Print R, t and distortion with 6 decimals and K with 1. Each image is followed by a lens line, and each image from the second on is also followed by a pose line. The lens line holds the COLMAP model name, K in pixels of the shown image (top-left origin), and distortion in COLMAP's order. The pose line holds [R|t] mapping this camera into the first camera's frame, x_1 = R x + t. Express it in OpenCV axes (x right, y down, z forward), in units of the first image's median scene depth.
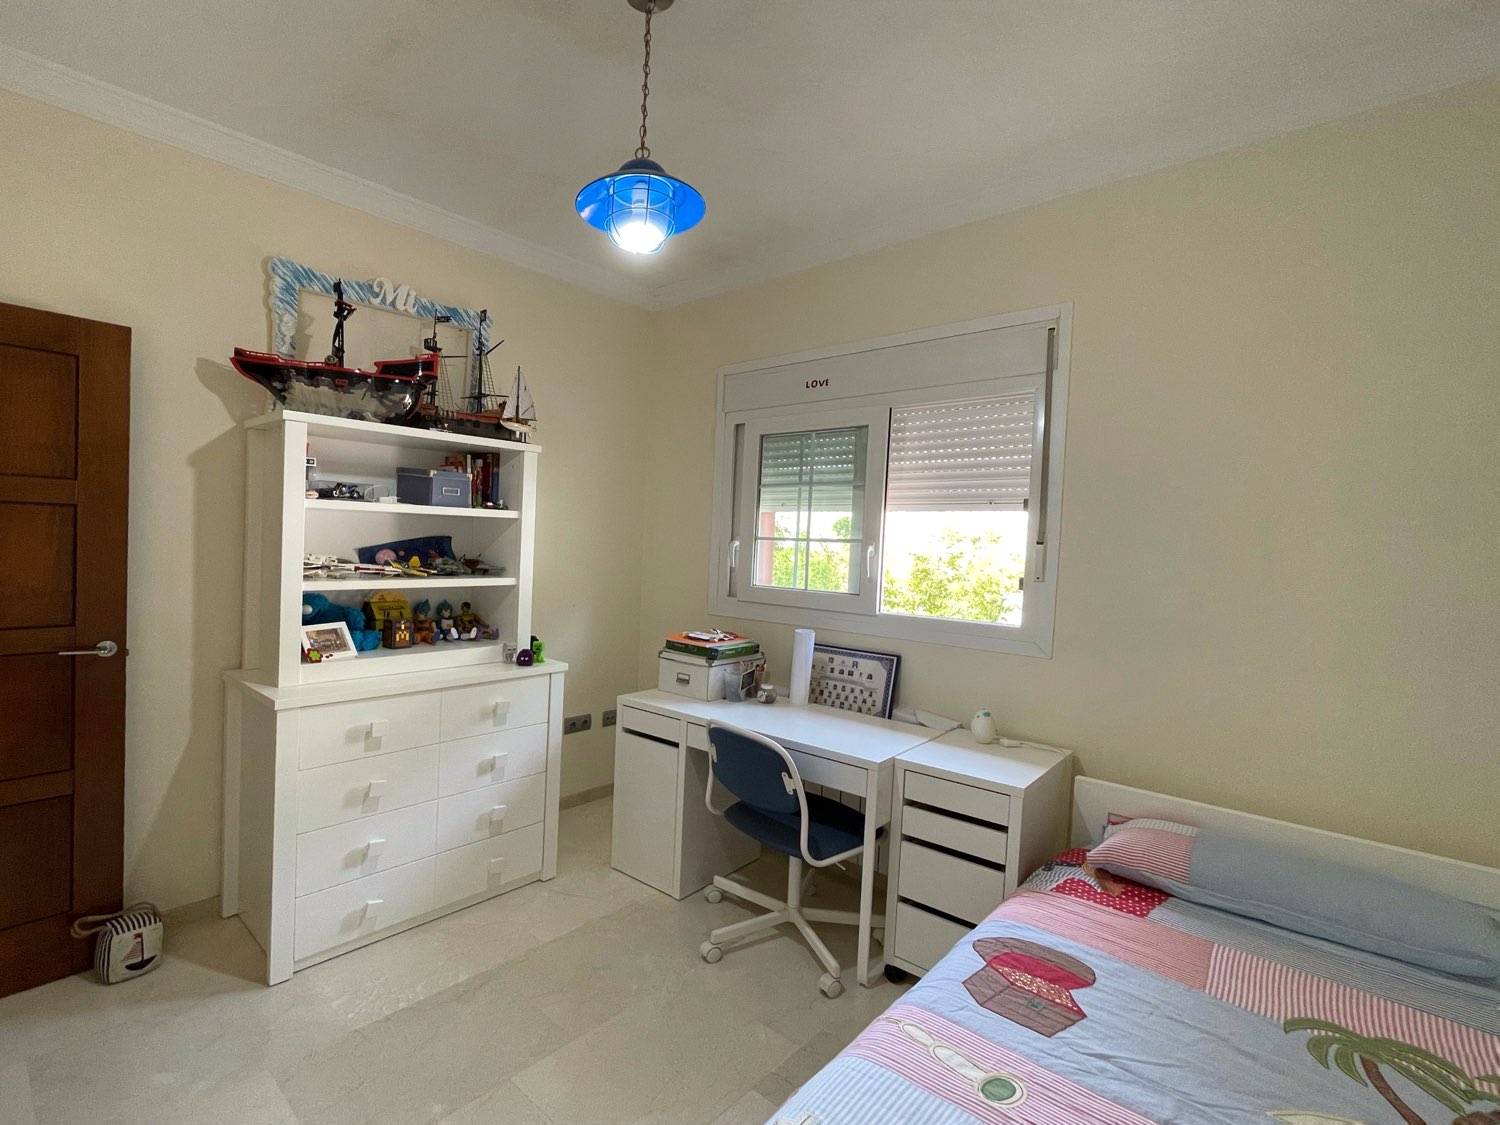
lens RADIAL K [[602.2, 0, 750.0], [0, 602.2, 562.5], [0, 0, 1]] dist [-0.000824, -0.000158]
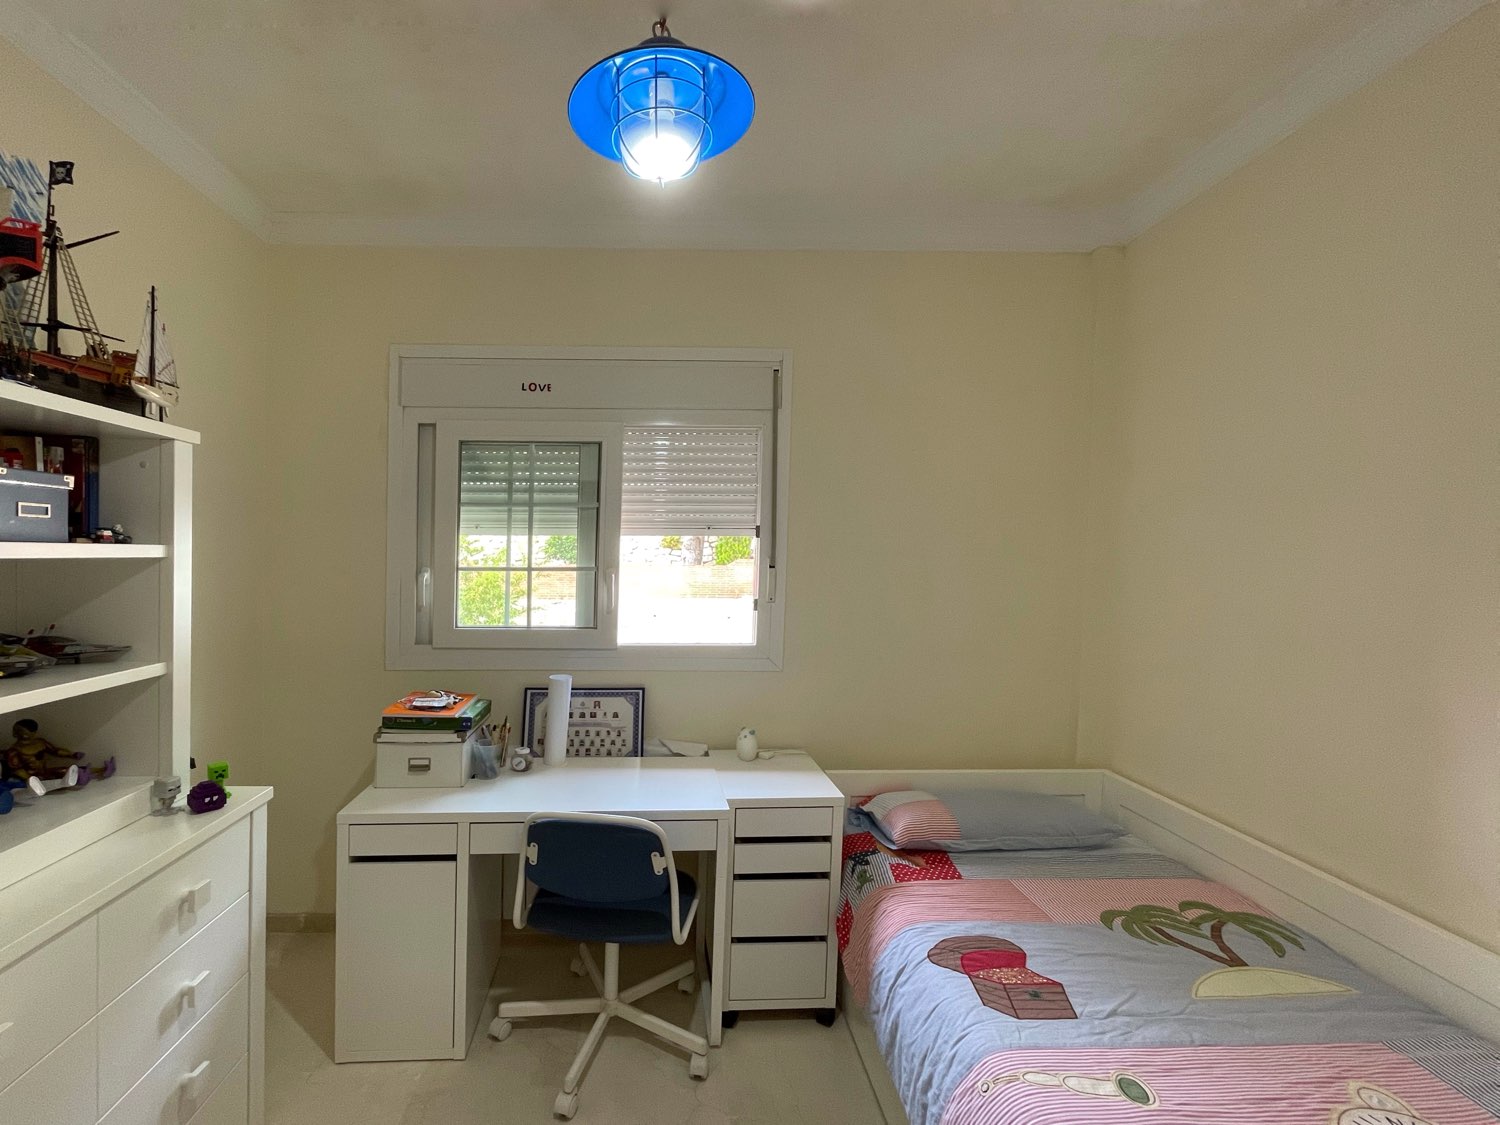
lens RADIAL K [[602.6, 0, 749.8], [0, 602.6, 592.6], [0, 0, 1]] dist [-0.000561, 0.000109]
pose [[0.795465, -0.055527, 0.603451, -0.224442], [0.041555, 0.998447, 0.037095, -0.029717], [-0.604574, -0.004432, 0.796537, 0.164233]]
